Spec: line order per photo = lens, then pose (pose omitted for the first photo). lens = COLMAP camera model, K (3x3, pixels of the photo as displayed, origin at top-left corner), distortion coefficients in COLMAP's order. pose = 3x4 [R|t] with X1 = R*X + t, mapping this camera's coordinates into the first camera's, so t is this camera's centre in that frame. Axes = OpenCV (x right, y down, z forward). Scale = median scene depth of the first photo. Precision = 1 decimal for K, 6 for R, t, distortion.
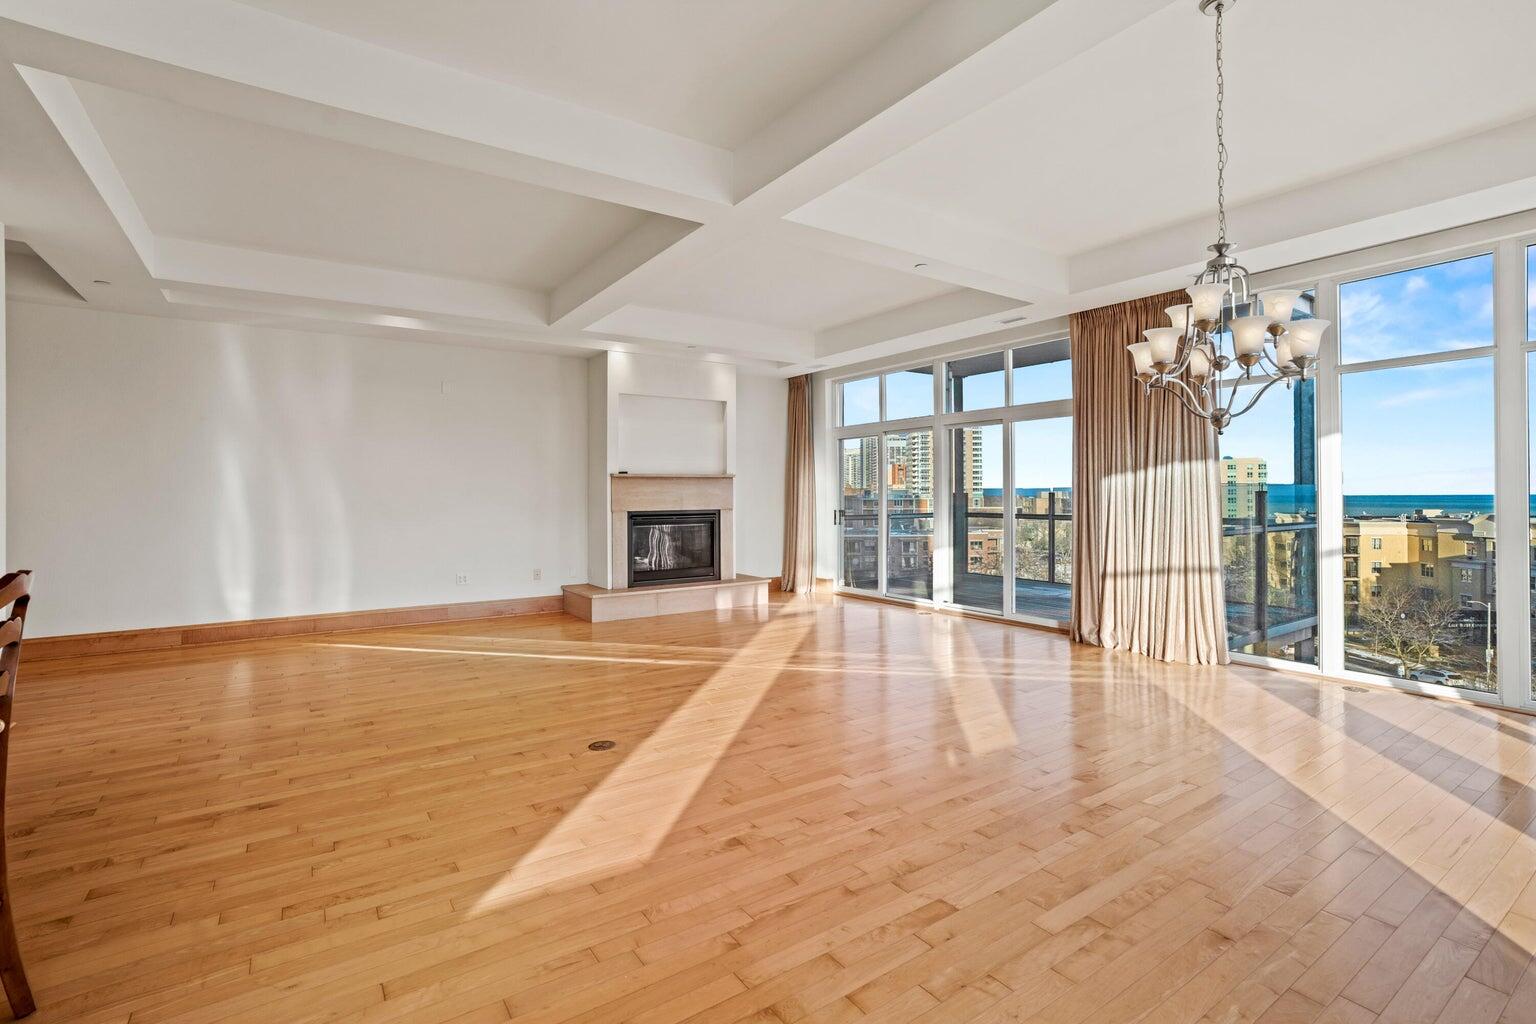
lens RADIAL K [[709.9, 0, 775.3], [0, 709.9, 516.0], [0, 0, 1]] dist [-0.037629, 0.017166]
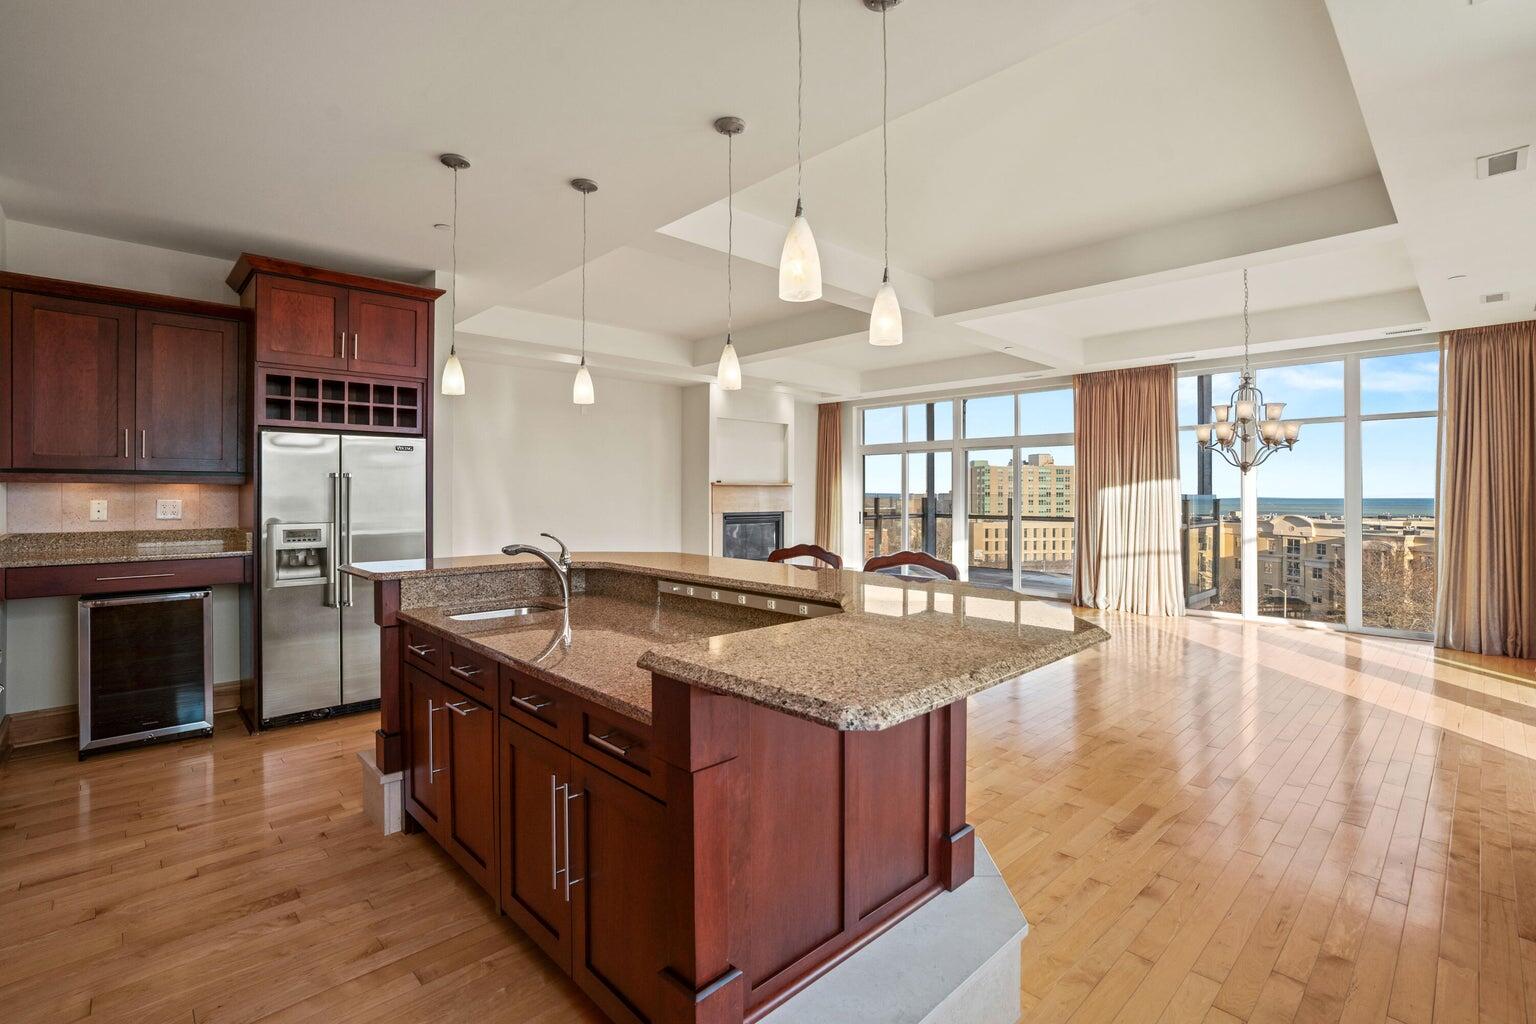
lens RADIAL K [[709.9, 0, 769.4], [0, 709.9, 498.1], [0, 0, 1]] dist [-0.037629, 0.017166]
pose [[0.986406, 0.004946, 0.164252, -0.331680], [-0.000626, 0.999653, -0.026342, 0.000584], [-0.164325, 0.025881, 0.986067, -0.235168]]
